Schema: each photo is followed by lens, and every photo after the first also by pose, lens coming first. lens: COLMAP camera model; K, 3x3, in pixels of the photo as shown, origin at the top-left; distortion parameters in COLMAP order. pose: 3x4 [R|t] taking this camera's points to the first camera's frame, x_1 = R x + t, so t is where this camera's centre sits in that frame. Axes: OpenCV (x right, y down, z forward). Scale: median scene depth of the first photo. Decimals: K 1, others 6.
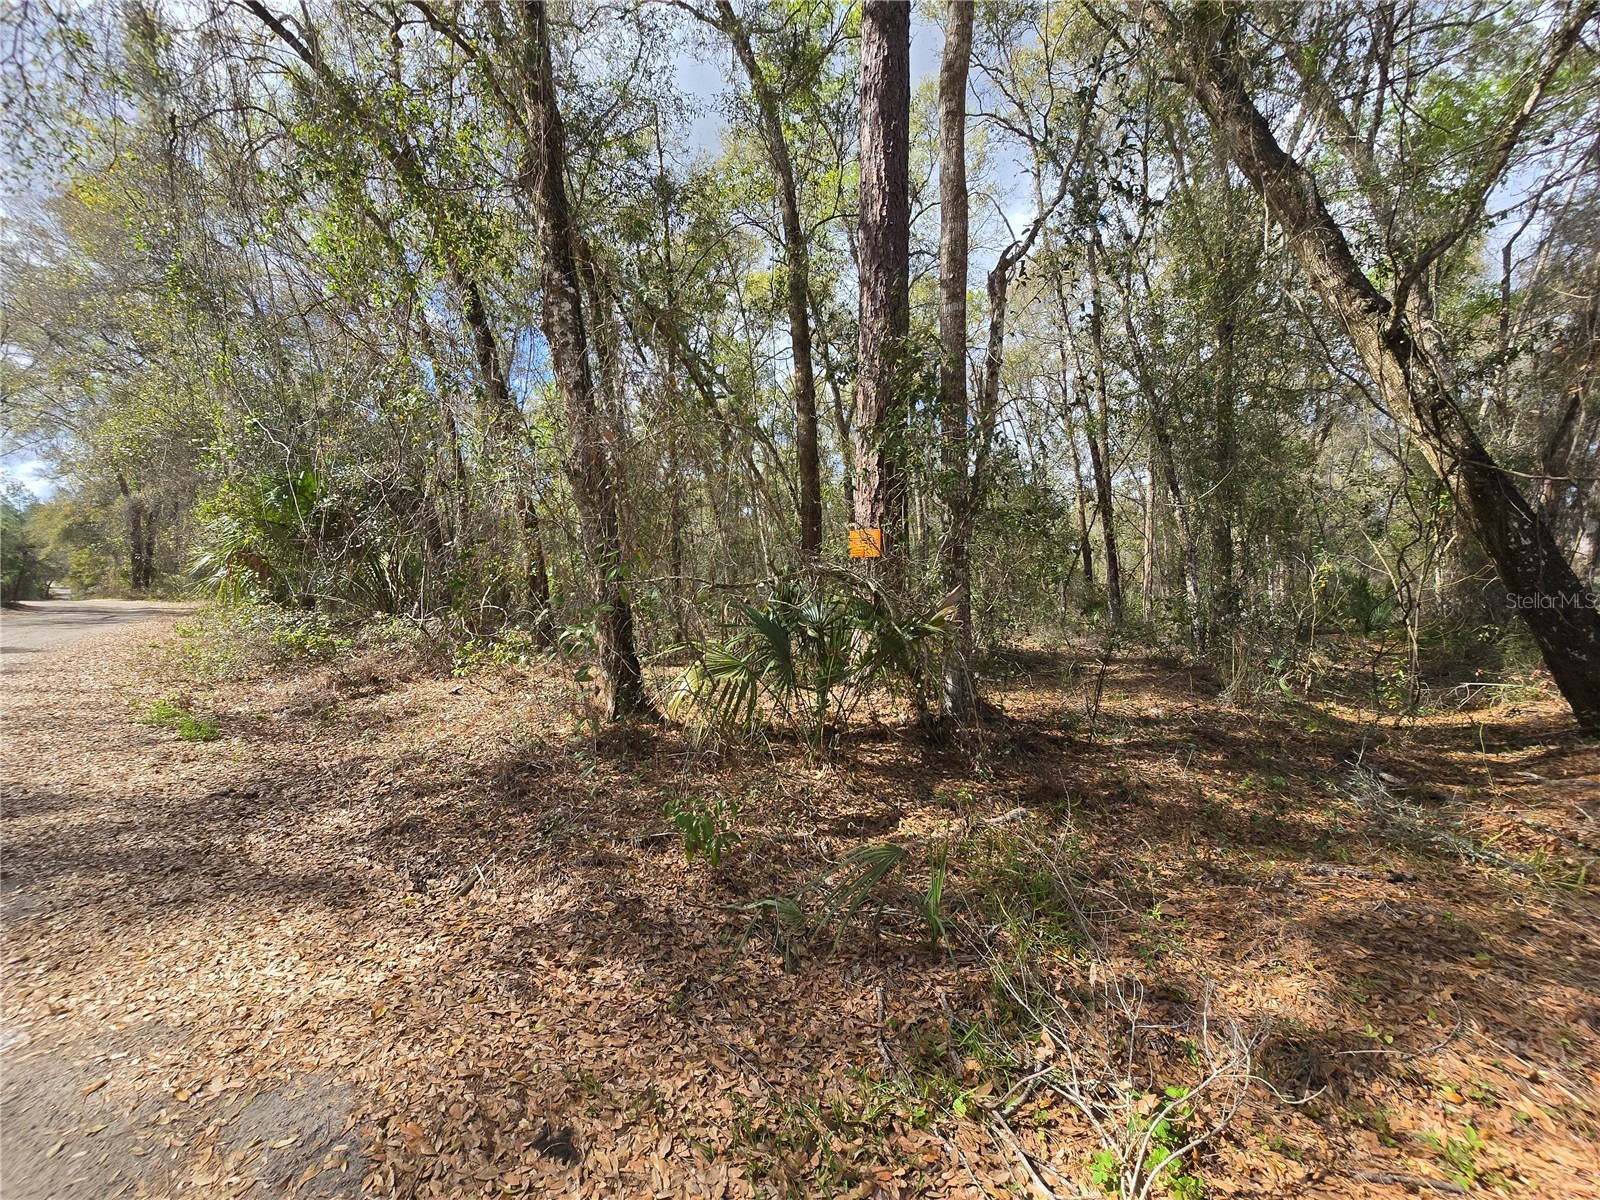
lens RADIAL K [[648.0, 0, 798.2], [0, 648.0, 604.2], [0, 0, 1]] dist [-0.003669, -0.000503]
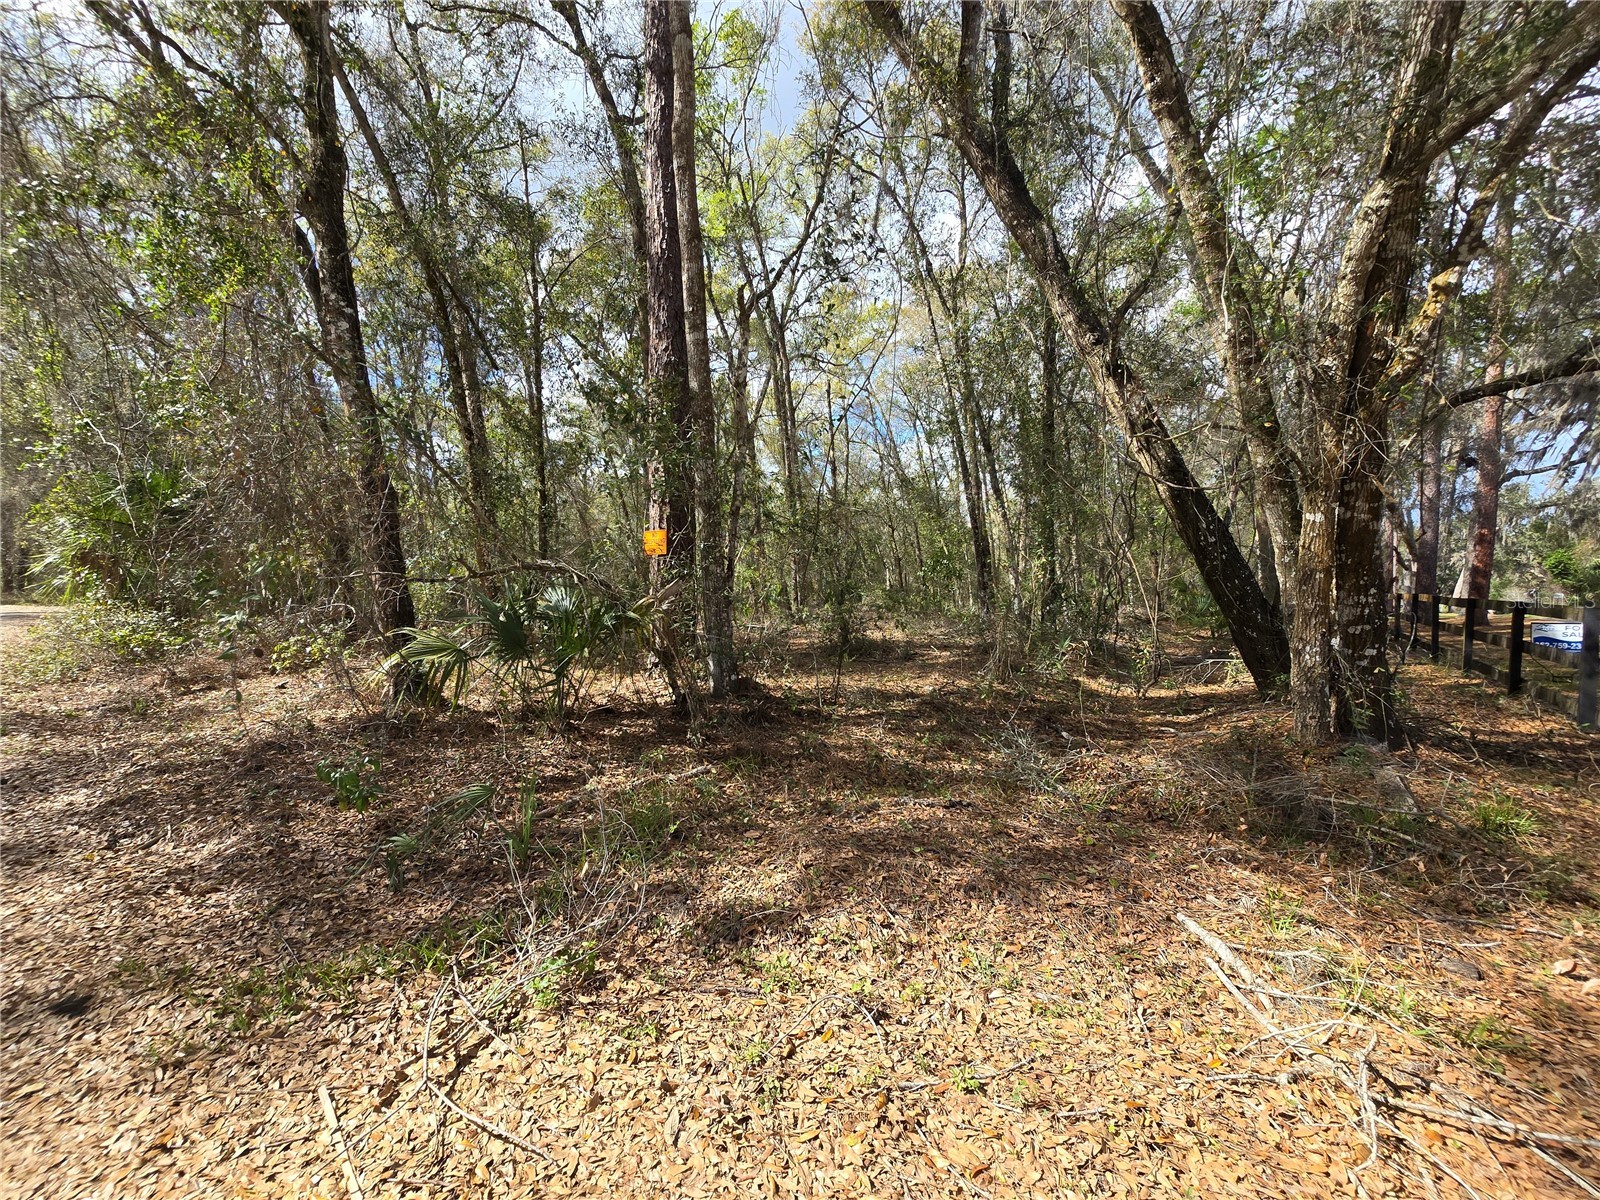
lens RADIAL K [[627.9, 0, 794.2], [0, 627.9, 605.8], [0, 0, 1]] dist [-0.015931, 0.006234]
pose [[0.995386, -0.013160, 0.095049, 0.227666], [0.012327, 0.999880, 0.009344, 0.007360], [-0.095160, -0.008130, 0.995429, -0.091181]]
